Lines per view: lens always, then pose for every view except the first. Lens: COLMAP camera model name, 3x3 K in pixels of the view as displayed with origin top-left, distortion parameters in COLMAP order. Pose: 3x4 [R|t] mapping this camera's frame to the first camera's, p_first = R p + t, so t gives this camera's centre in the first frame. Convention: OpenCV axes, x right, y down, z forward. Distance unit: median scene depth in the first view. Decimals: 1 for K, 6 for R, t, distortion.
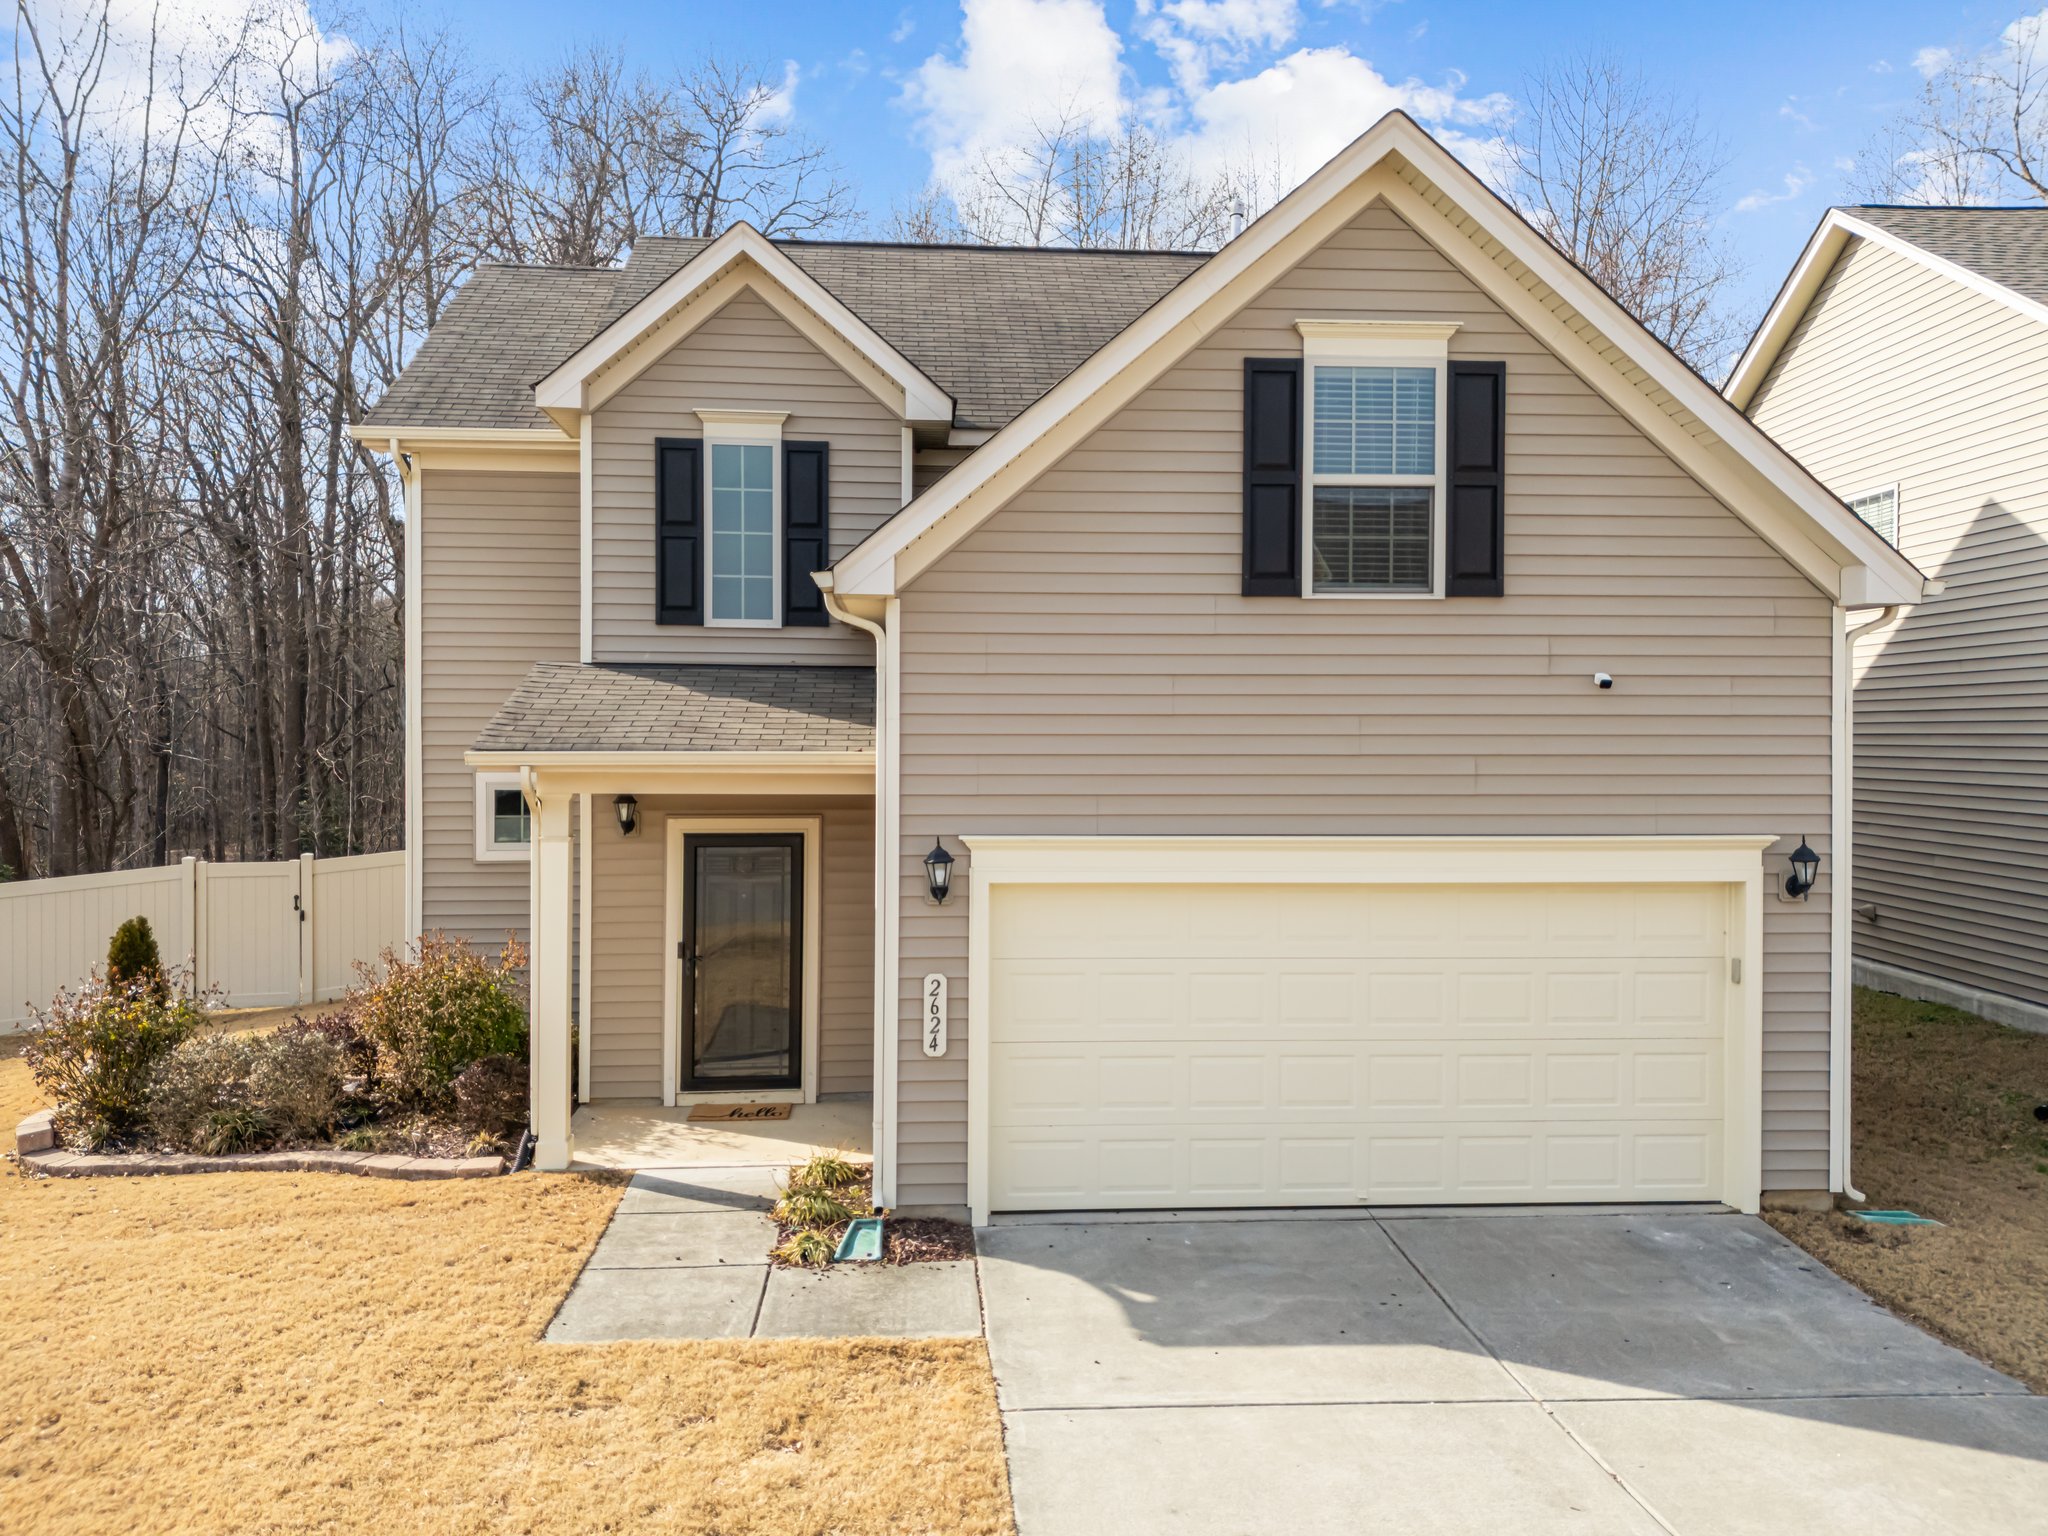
lens RADIAL K [[1500.2, 0, 1025.5], [0, 1500.2, 752.8], [0, 0, 1]] dist [0.066191, -0.063360]
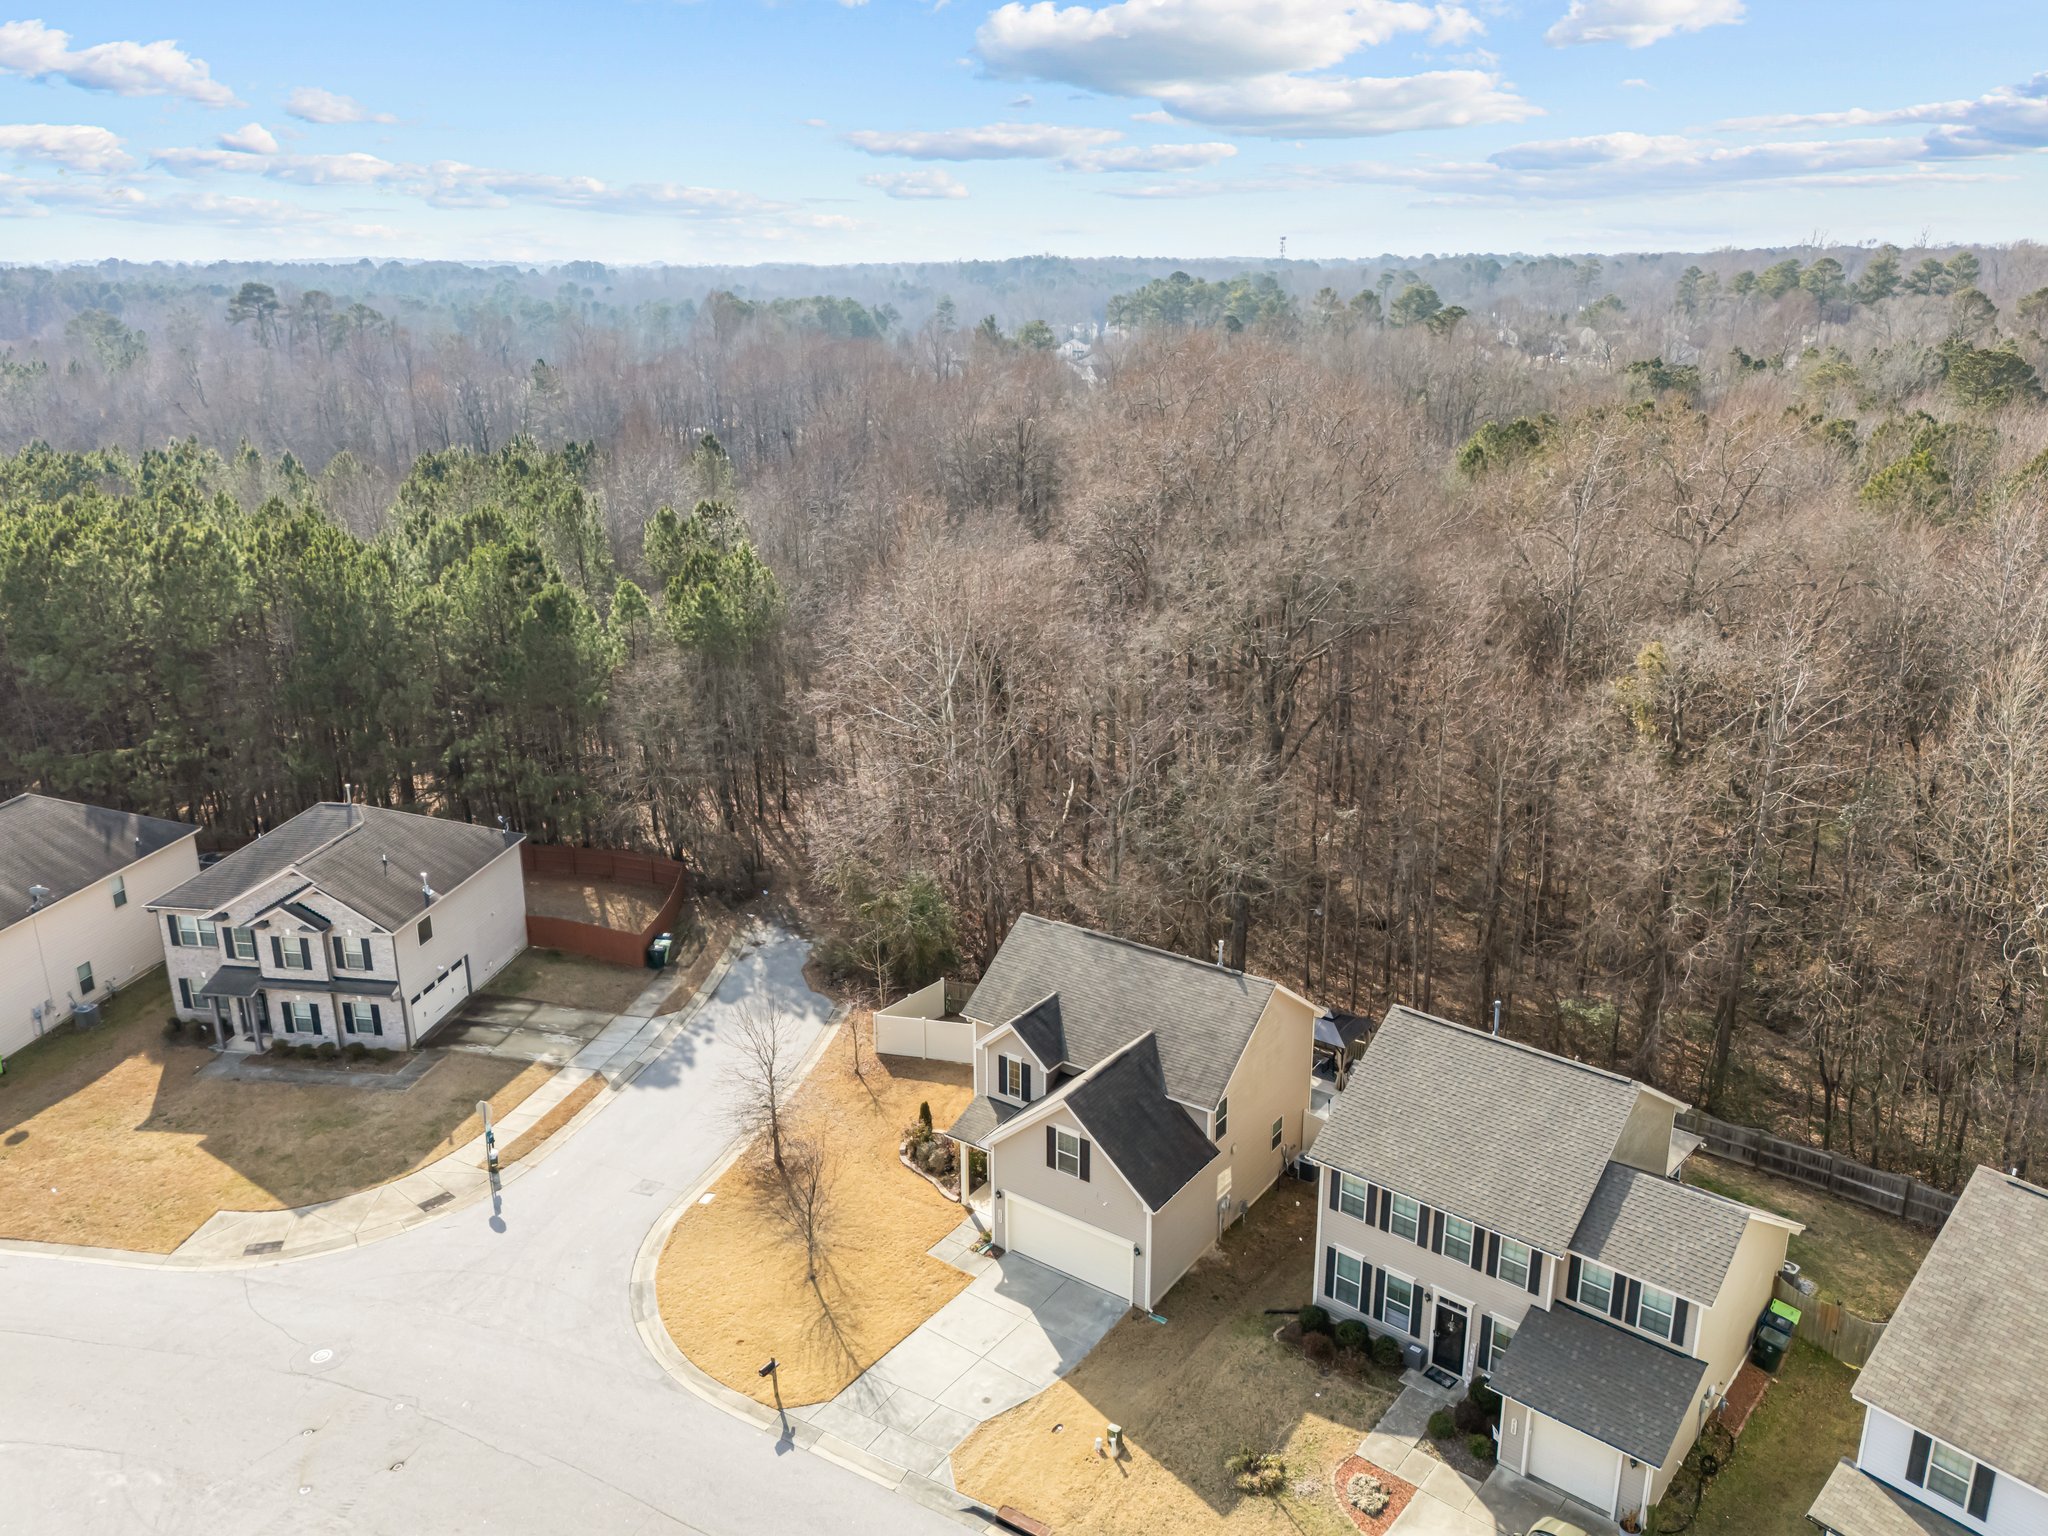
lens RADIAL K [[1491.5, 0, 1041.8], [0, 1491.5, 781.3], [0, 0, 1]] dist [0.037261, -0.042445]
pose [[0.770808, 0.194074, -0.606786, 2.894674], [-0.002361, 0.953332, 0.301914, -2.820746], [0.637063, -0.231285, 0.735295, -2.406973]]
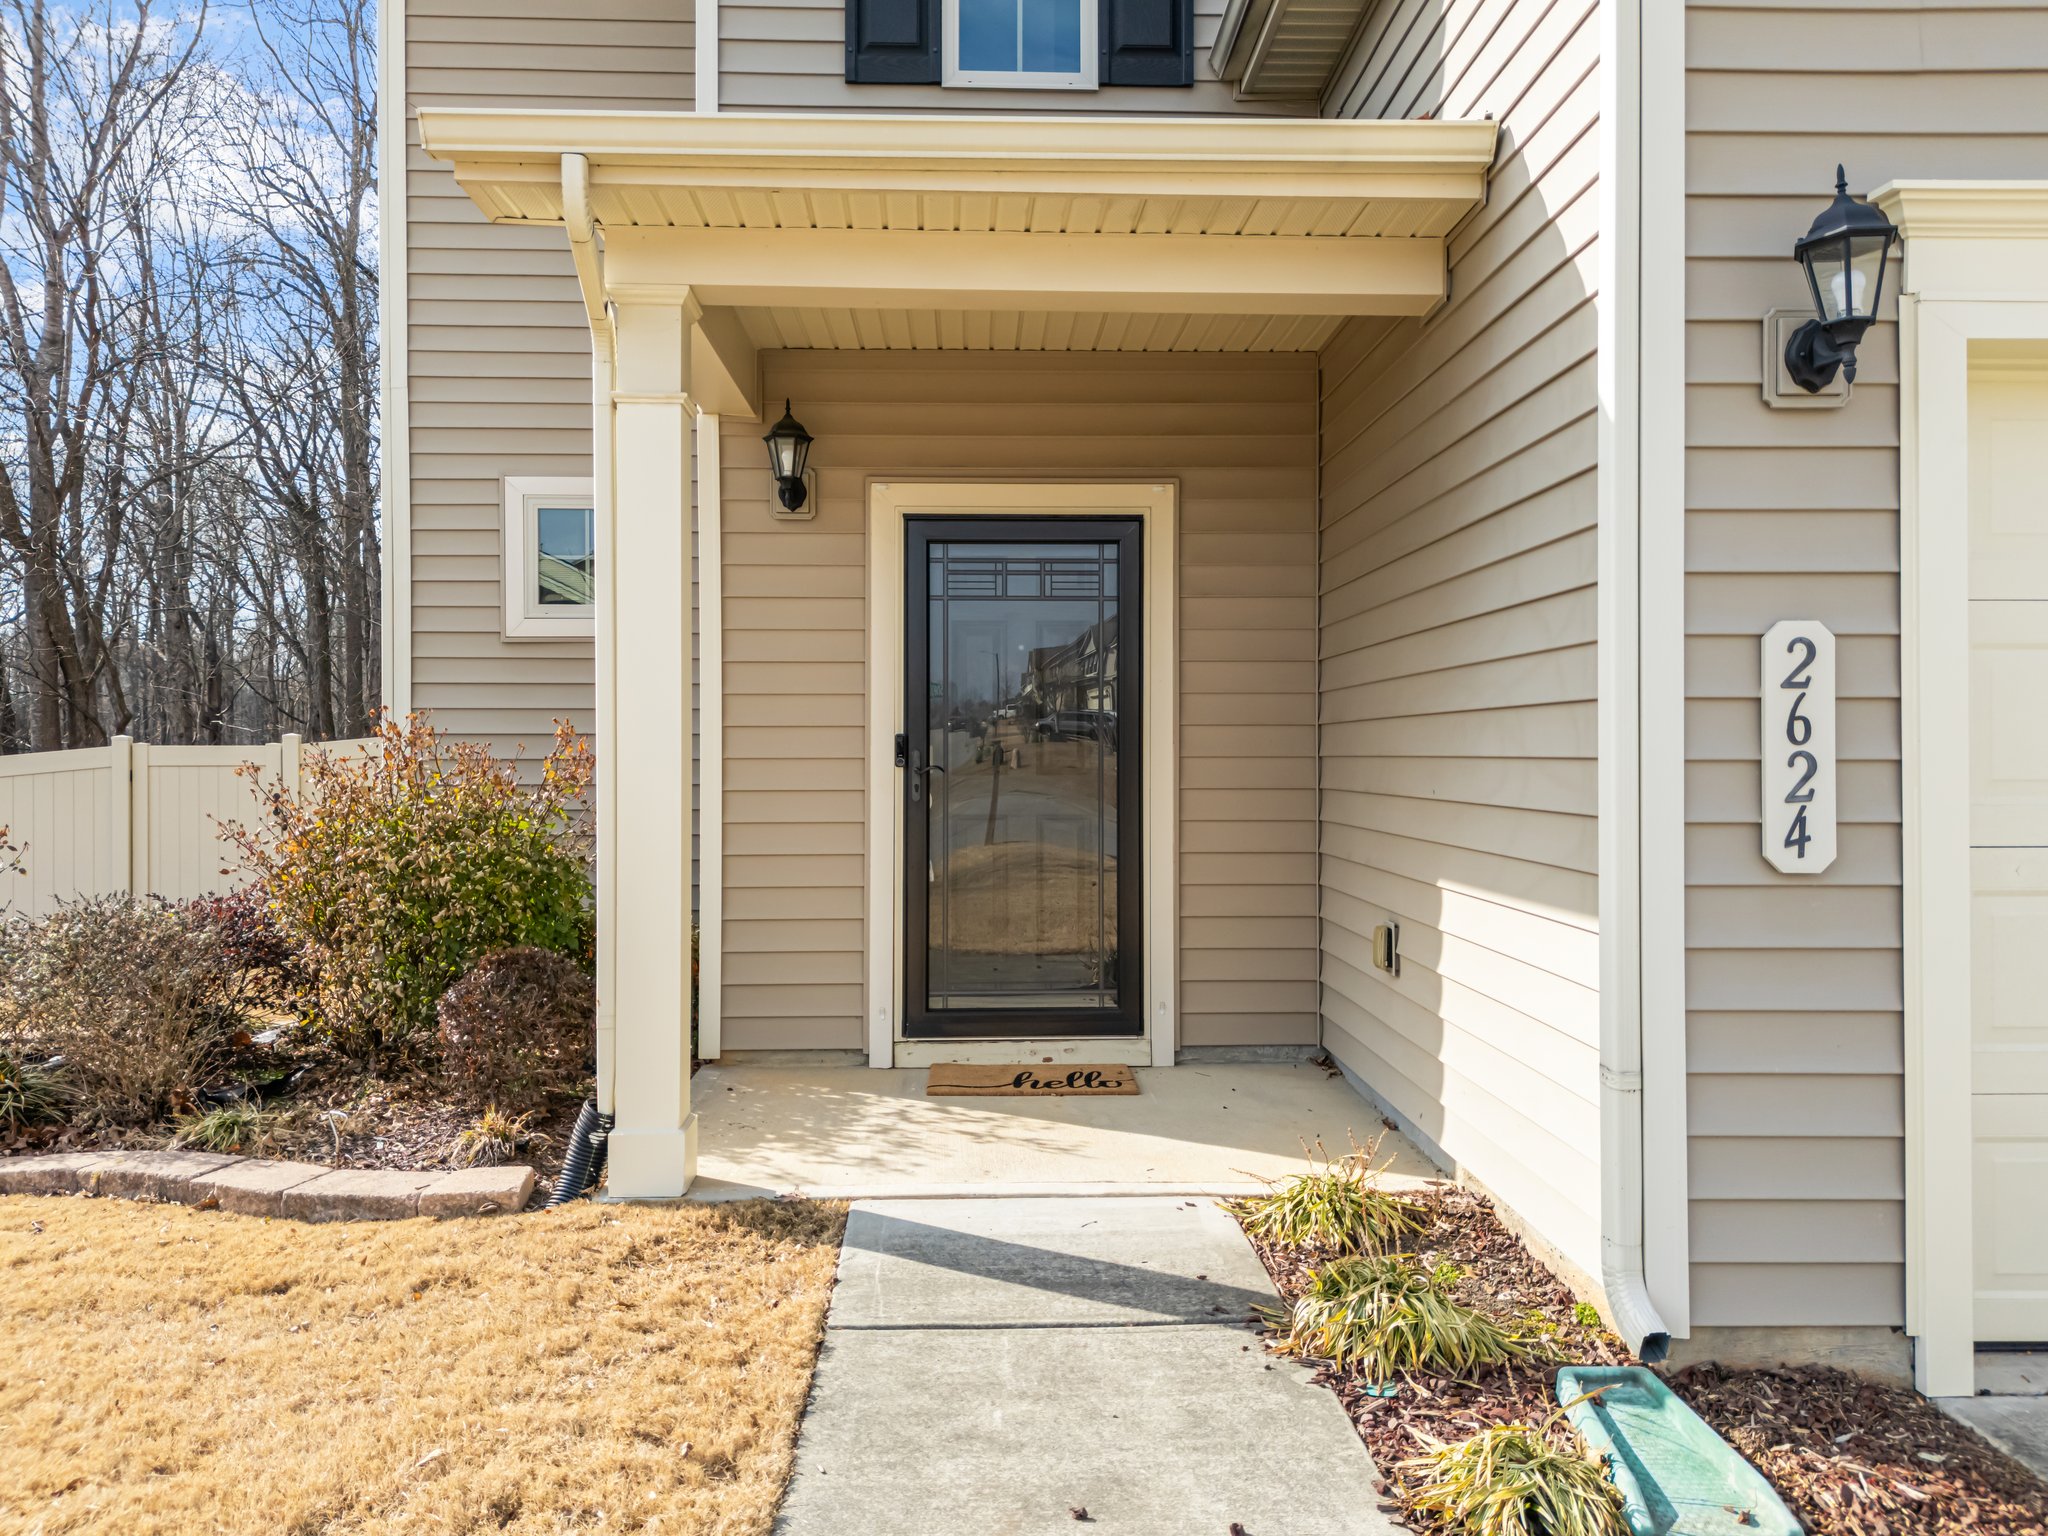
lens RADIAL K [[1500.2, 0, 1025.5], [0, 1500.2, 752.8], [0, 0, 1]] dist [0.066191, -0.063360]
pose [[0.998715, -0.006866, -0.050203, -0.200489], [0.006074, 0.999855, -0.015910, 0.171675], [0.050305, 0.015584, 0.998612, 0.630419]]
